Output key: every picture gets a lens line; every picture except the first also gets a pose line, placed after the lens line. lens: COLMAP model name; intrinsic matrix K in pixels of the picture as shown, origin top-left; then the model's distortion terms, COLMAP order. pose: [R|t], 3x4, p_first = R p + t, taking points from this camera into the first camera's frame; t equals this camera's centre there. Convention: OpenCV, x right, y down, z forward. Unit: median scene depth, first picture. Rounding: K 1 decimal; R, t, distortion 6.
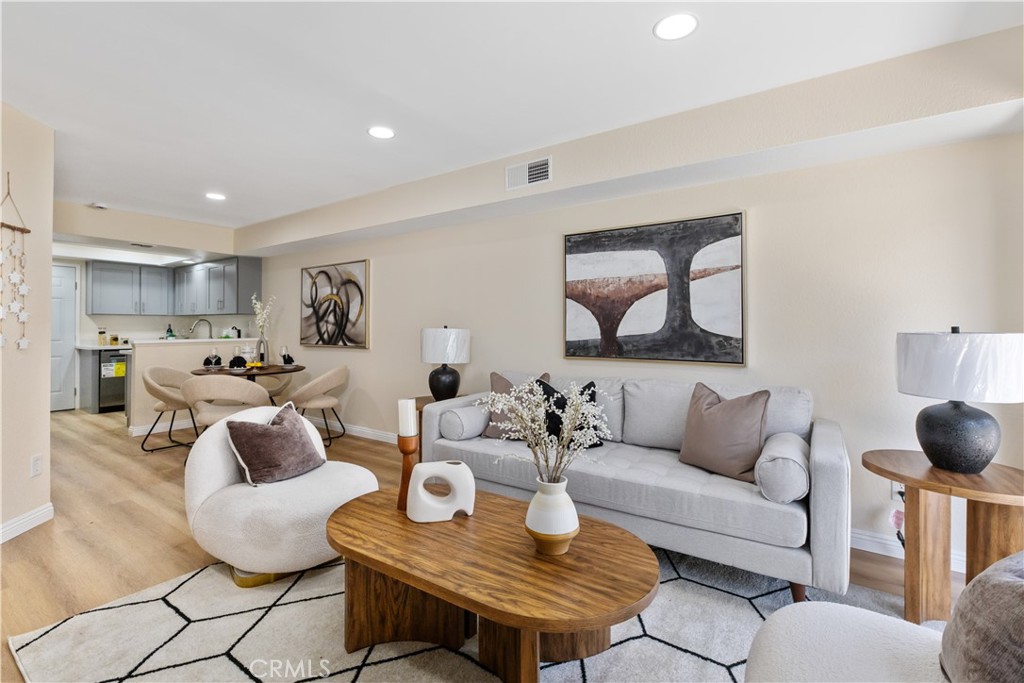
lens RADIAL K [[459.9, 0, 510.9], [0, 459.9, 322.7], [0, 0, 1]] dist [0.004818, 0.000388]
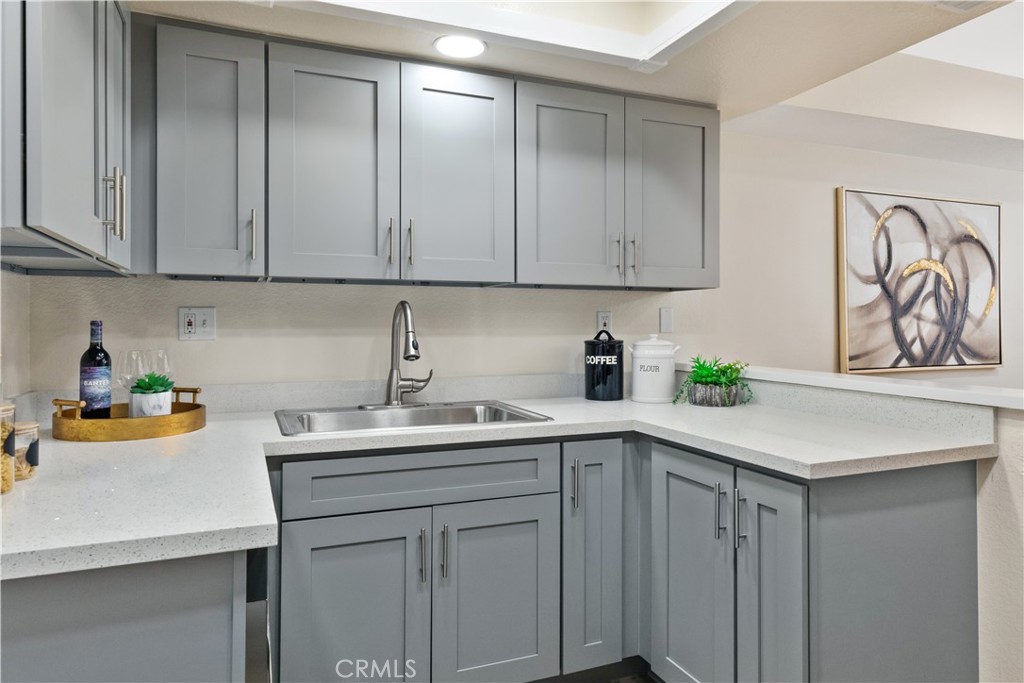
lens RADIAL K [[637.3, 0, 482.8], [0, 637.3, 323.1], [0, 0, 1]] dist [0.004203, 0.001074]
pose [[0.546368, 0.001677, 0.837543, -1.167015], [-0.002087, 0.999998, -0.000642, 0.004989], [-0.837542, -0.001397, 0.546371, 1.003635]]
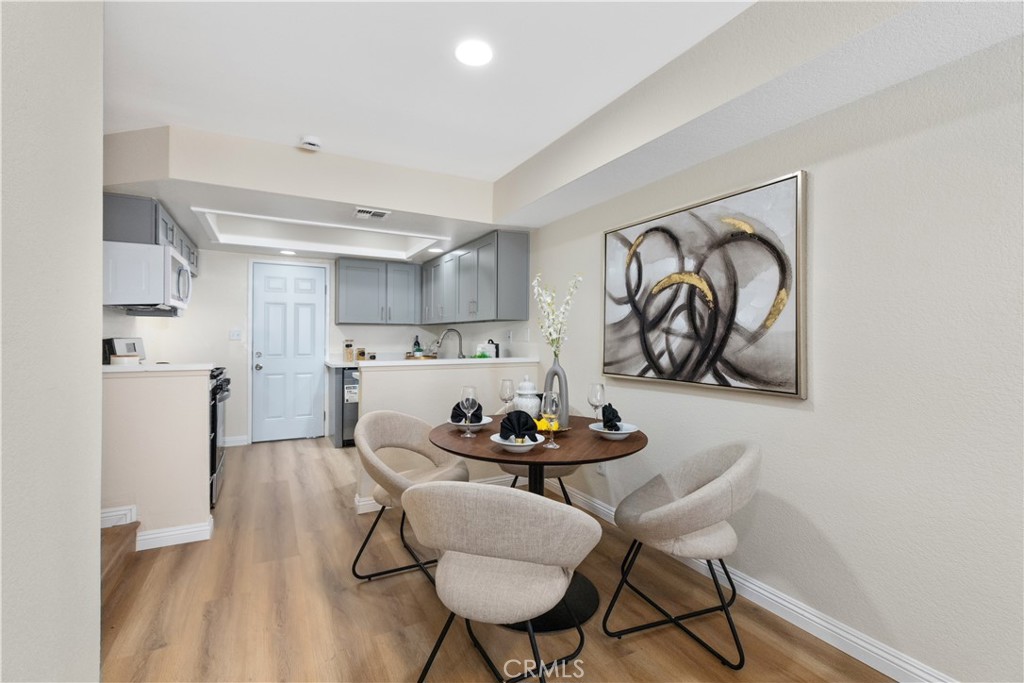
lens RADIAL K [[459.9, 0, 509.8], [0, 459.9, 332.6], [0, 0, 1]] dist [0.004818, 0.000388]
pose [[0.893486, 0.000187, -0.449091, -0.327842], [-0.002295, 0.999989, -0.004151, 0.001370], [0.449085, 0.004739, 0.893476, 0.494361]]
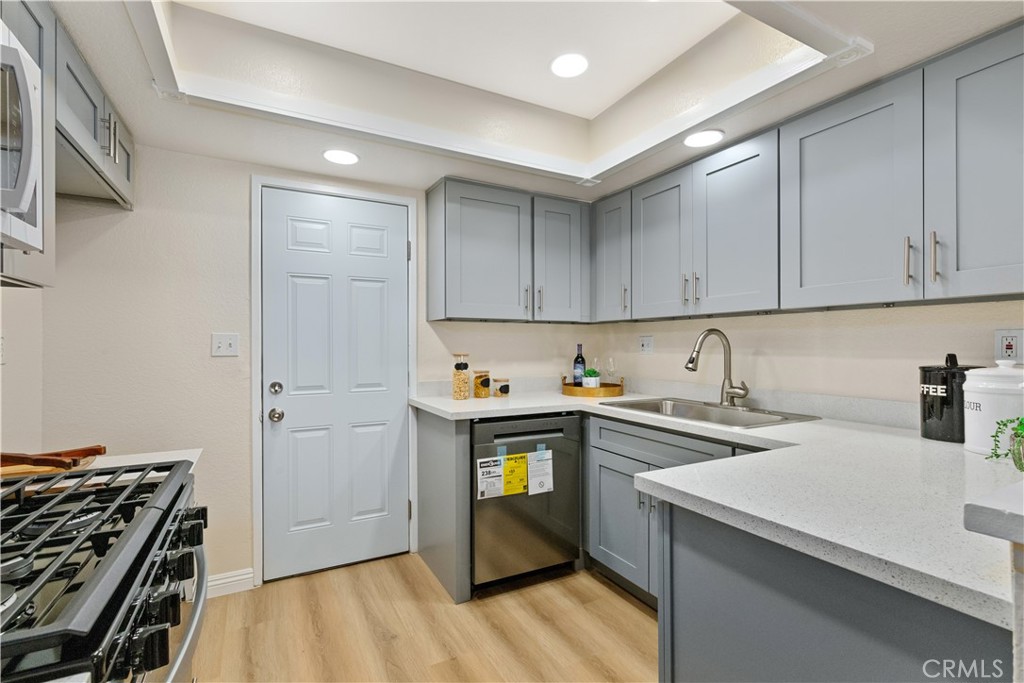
lens RADIAL K [[459.9, 0, 505.1], [0, 459.9, 345.8], [0, 0, 1]] dist [0.004818, 0.000388]
pose [[0.896683, -0.001334, -0.442672, -0.837271], [0.005123, 0.999960, 0.007364, 0.001614], [0.442645, -0.008871, 0.896653, 0.821368]]
